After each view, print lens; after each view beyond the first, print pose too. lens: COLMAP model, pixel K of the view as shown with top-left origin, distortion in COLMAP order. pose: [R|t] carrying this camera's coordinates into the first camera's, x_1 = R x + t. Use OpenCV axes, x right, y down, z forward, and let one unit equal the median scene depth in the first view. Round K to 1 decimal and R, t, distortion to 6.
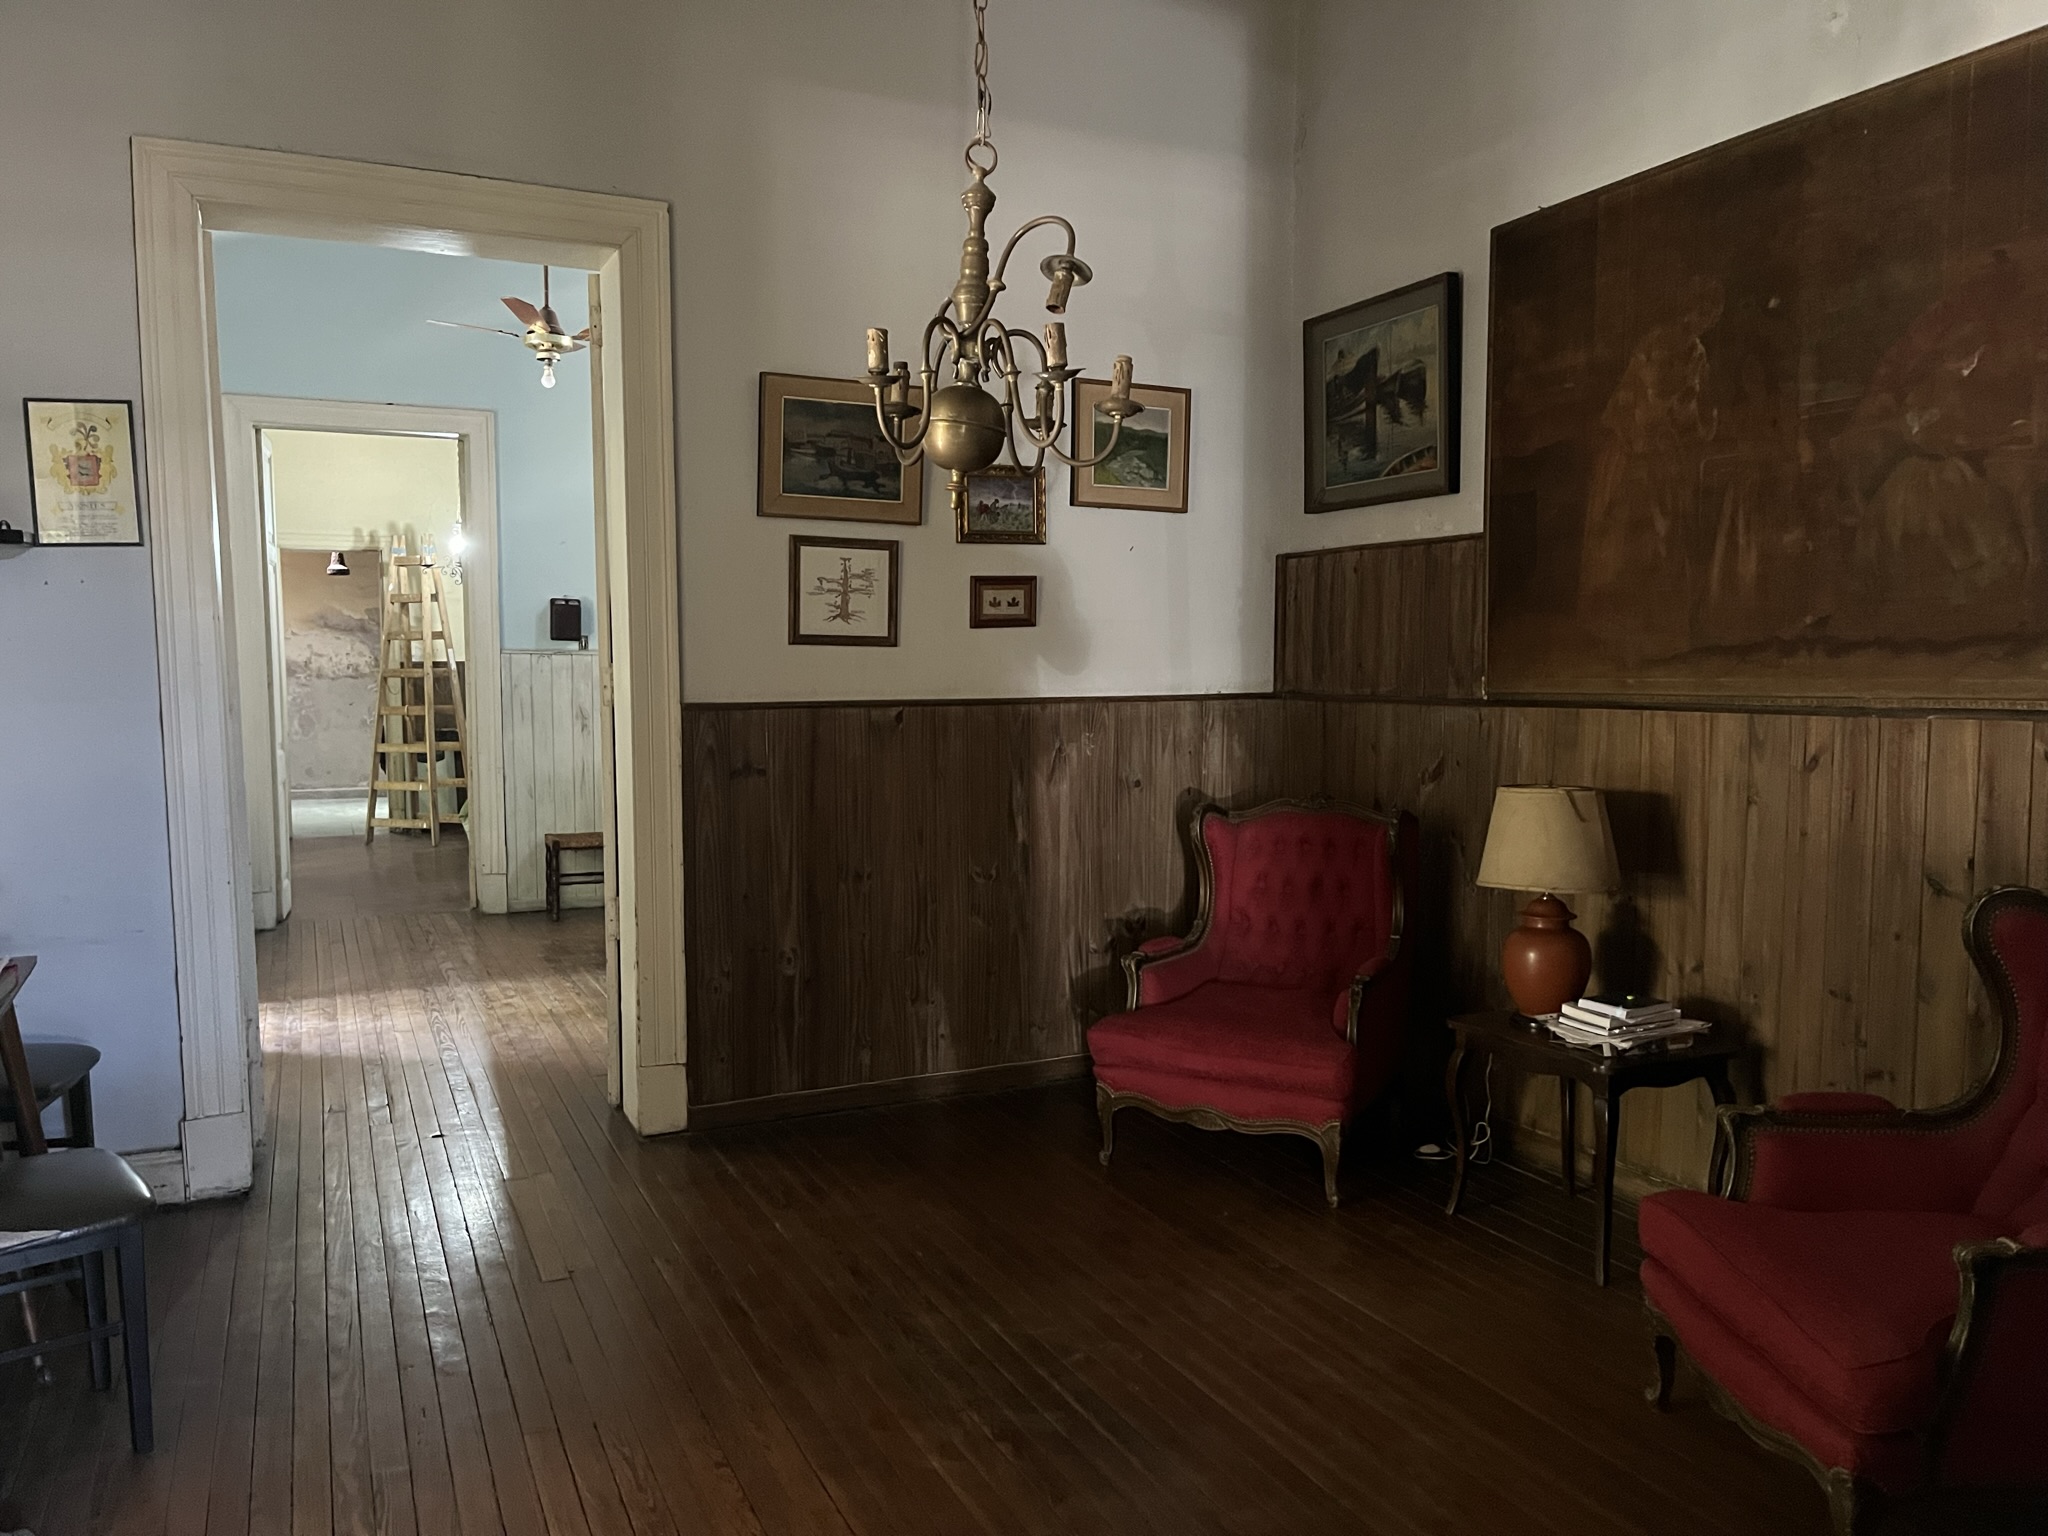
lens RADIAL K [[1593.7, 0, 1029.9], [0, 1593.7, 792.7], [0, 0, 1]] dist [0.034118, -0.041266]
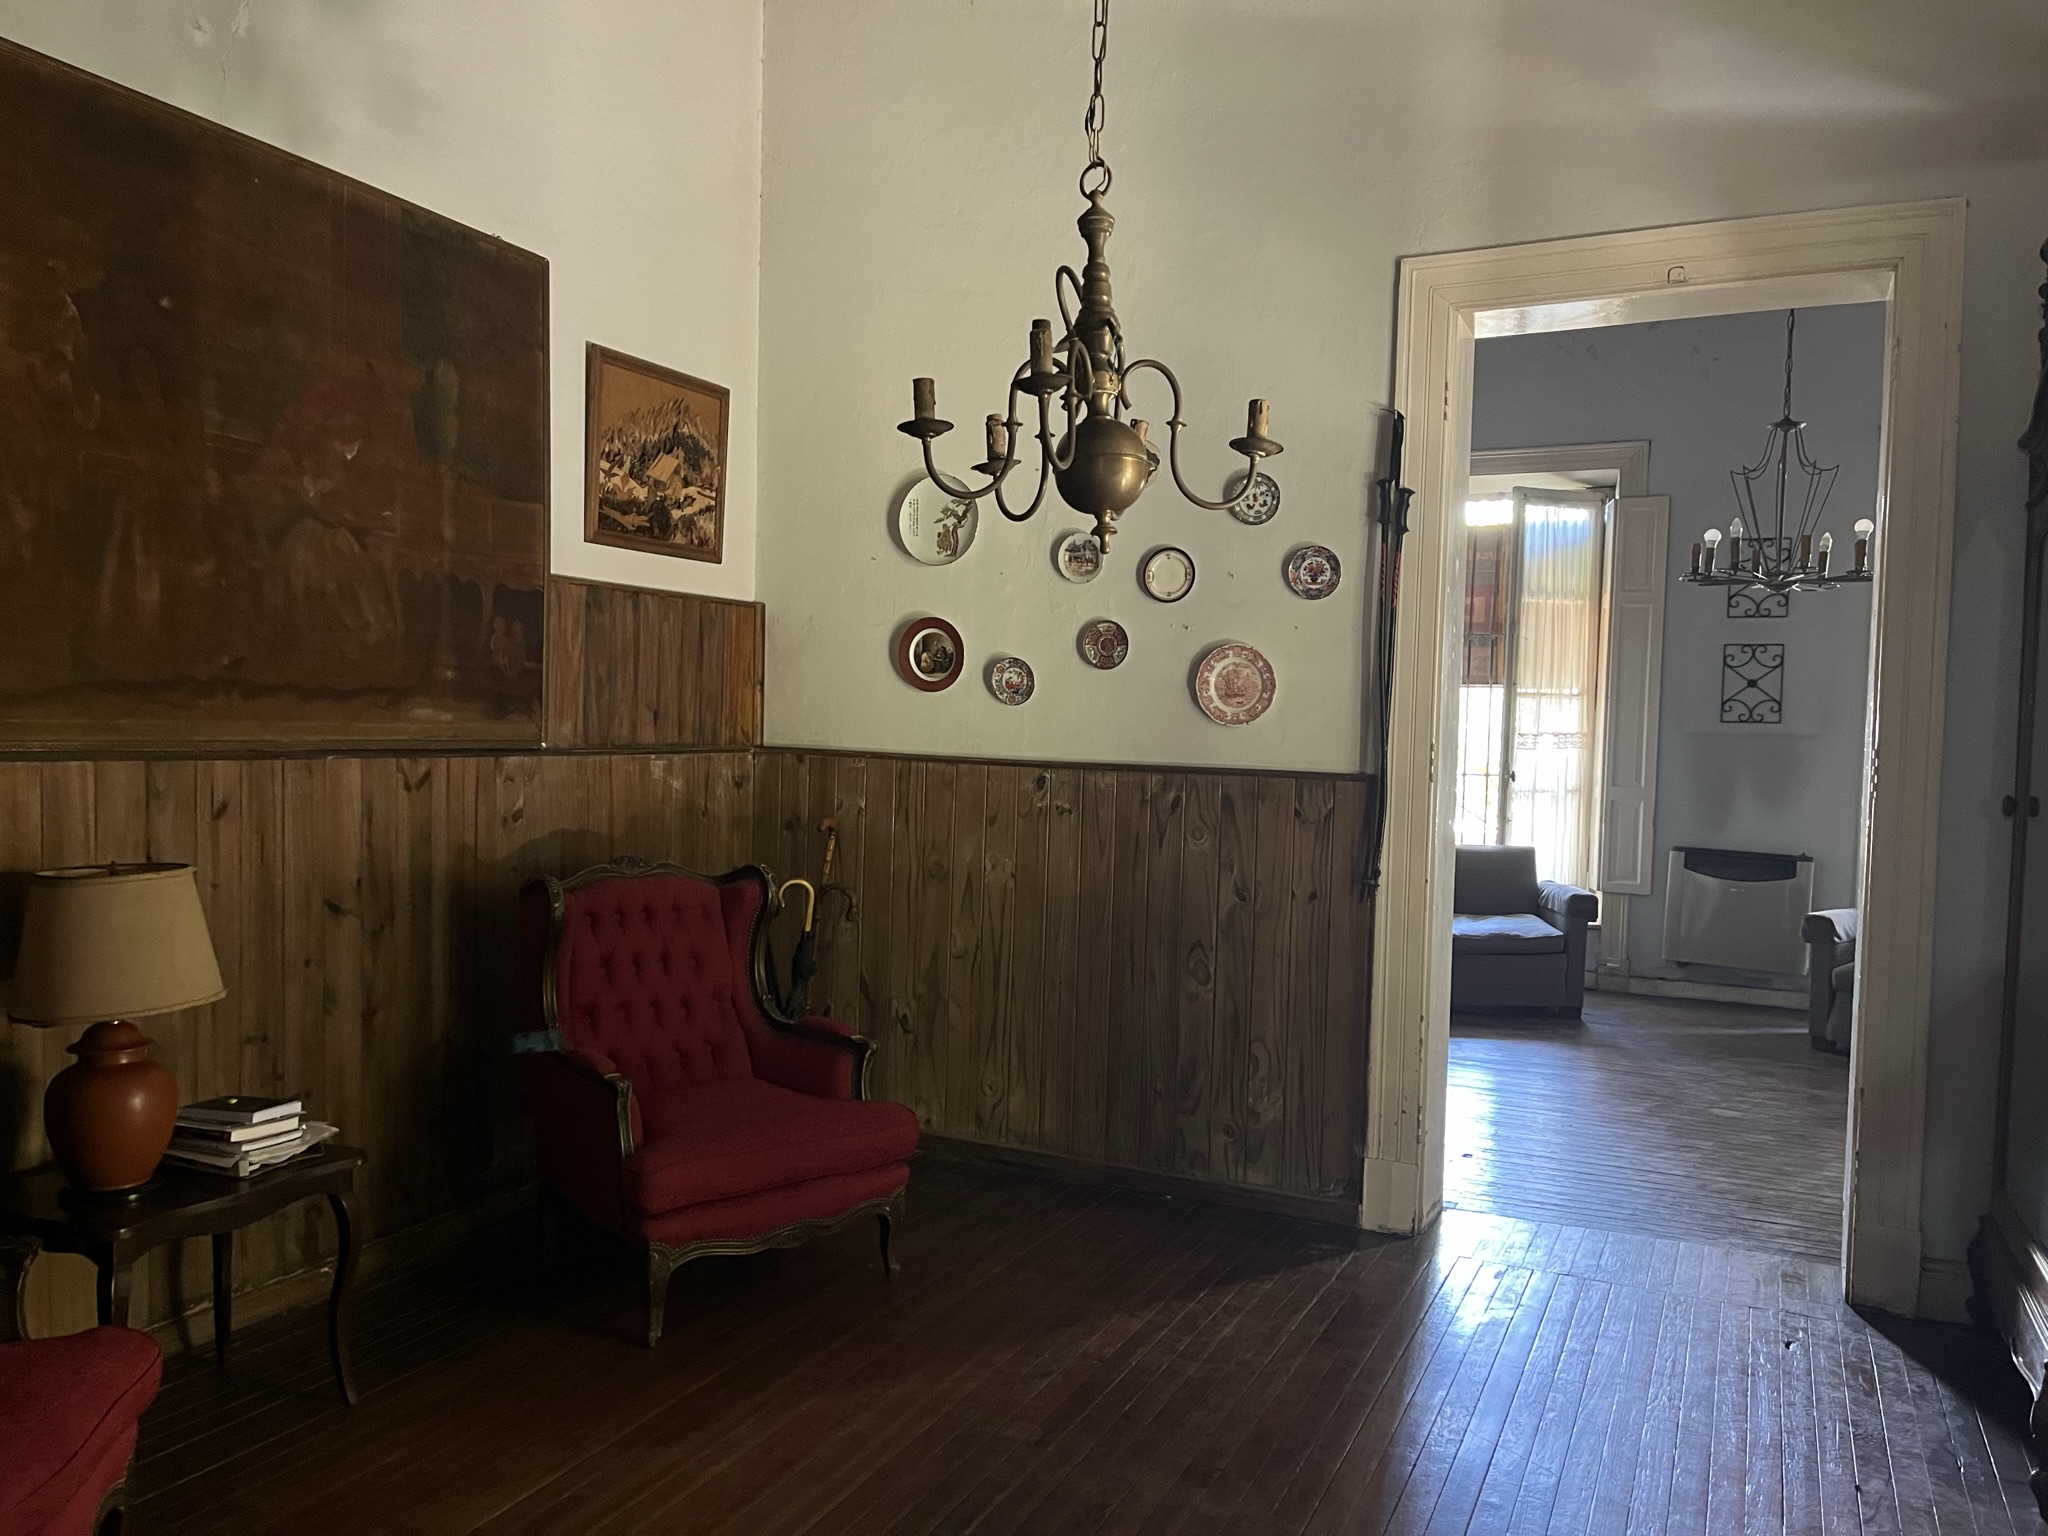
lens RADIAL K [[1593.7, 0, 1029.9], [0, 1593.7, 792.7], [0, 0, 1]] dist [0.034118, -0.041266]
pose [[-0.668585, -0.038189, 0.742655, -0.551876], [0.041099, 0.995257, 0.088178, -0.095093], [-0.742499, 0.089477, -0.663844, 1.300968]]
